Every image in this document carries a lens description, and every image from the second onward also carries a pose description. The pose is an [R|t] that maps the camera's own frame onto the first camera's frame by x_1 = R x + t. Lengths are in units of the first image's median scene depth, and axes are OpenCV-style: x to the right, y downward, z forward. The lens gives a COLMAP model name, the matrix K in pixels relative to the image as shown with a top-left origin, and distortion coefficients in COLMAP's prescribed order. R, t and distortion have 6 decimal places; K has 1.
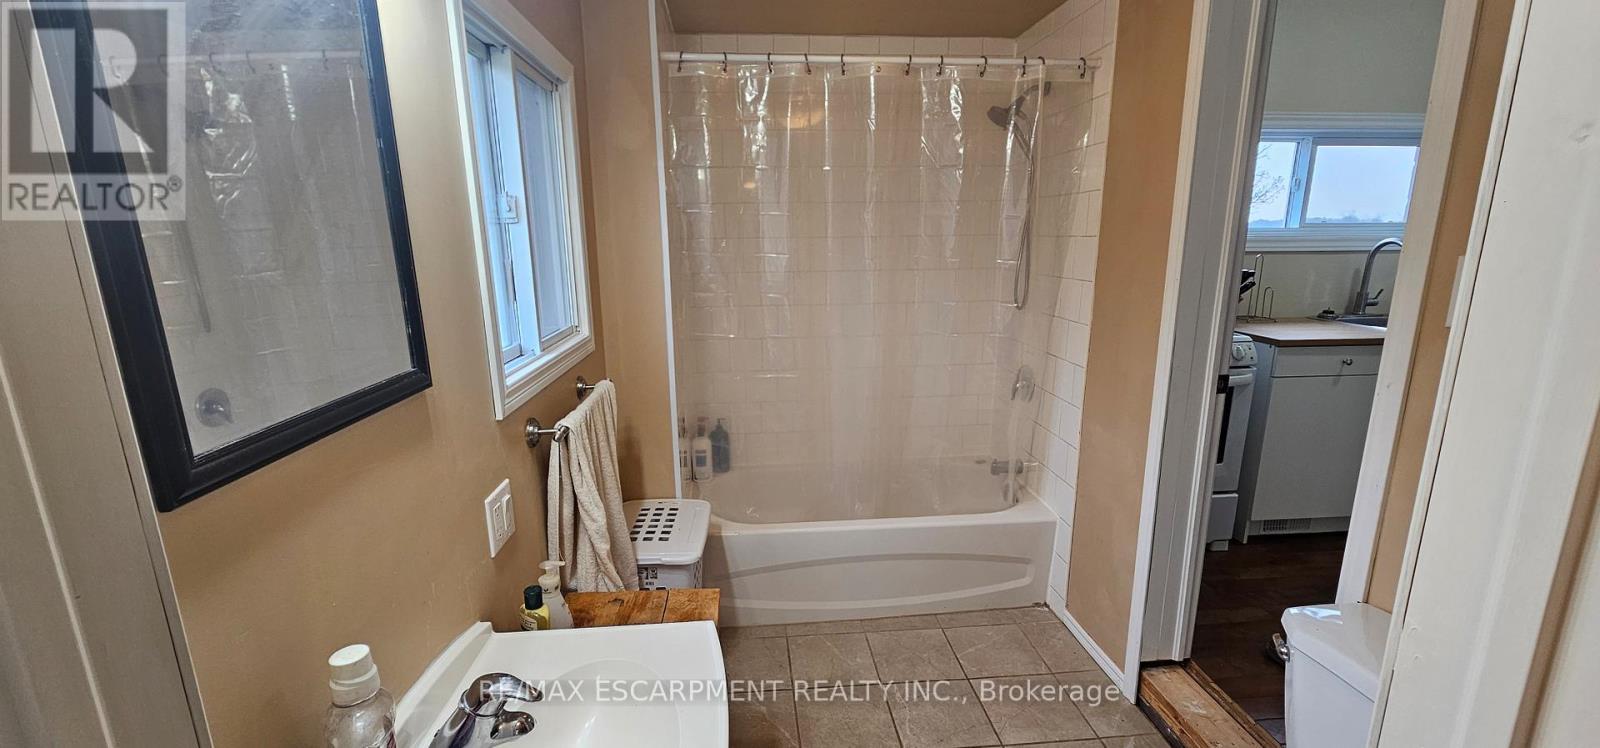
lens RADIAL K [[652.1, 0, 797.1], [0, 652.1, 383.3], [0, 0, 1]] dist [0.002164, 0.000065]
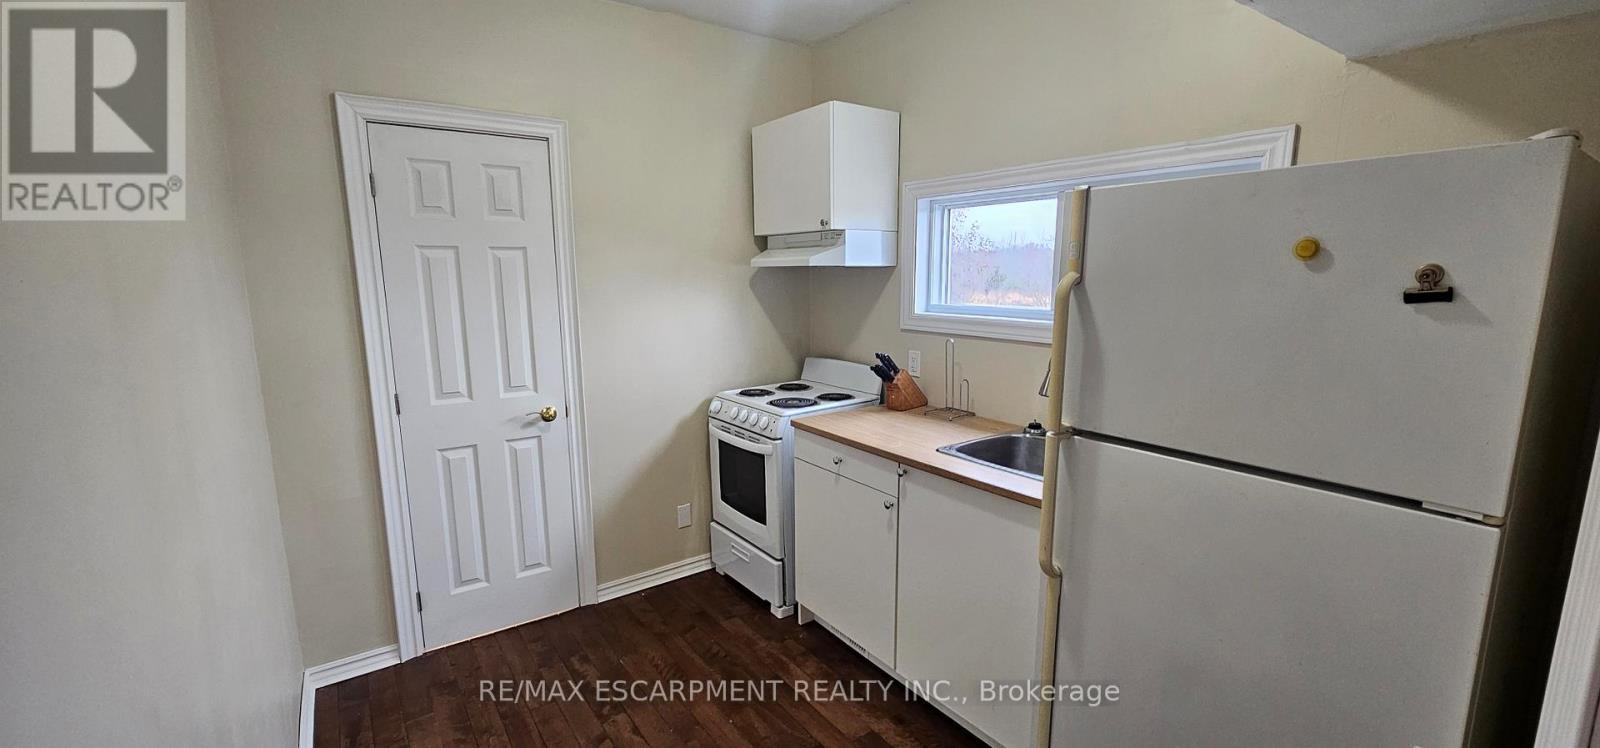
lens RADIAL K [[652.1, 0, 797.1], [0, 652.1, 383.3], [0, 0, 1]] dist [0.002164, 0.000065]
pose [[0.515238, 0.156832, -0.842575, 1.287538], [-0.191552, 0.979318, 0.065150, -0.152567], [0.835367, 0.127829, 0.534623, 0.374979]]
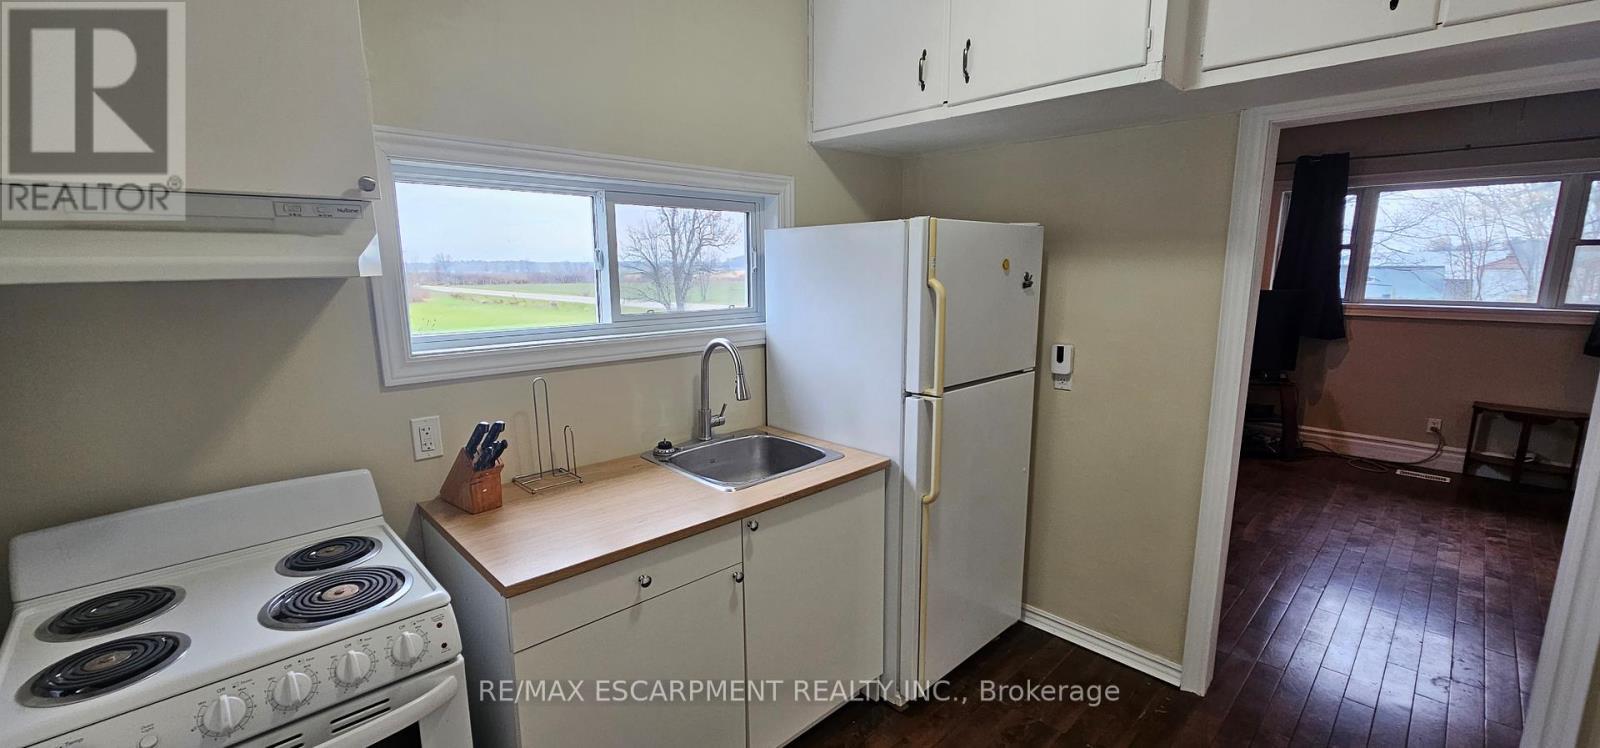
lens RADIAL K [[652.1, 0, 797.1], [0, 652.1, 383.3], [0, 0, 1]] dist [0.002164, 0.000065]
pose [[0.774844, -0.106677, 0.623087, 0.501090], [0.136893, 0.990586, -0.000638, -0.153793], [-0.617153, 0.085790, 0.782152, 0.373133]]
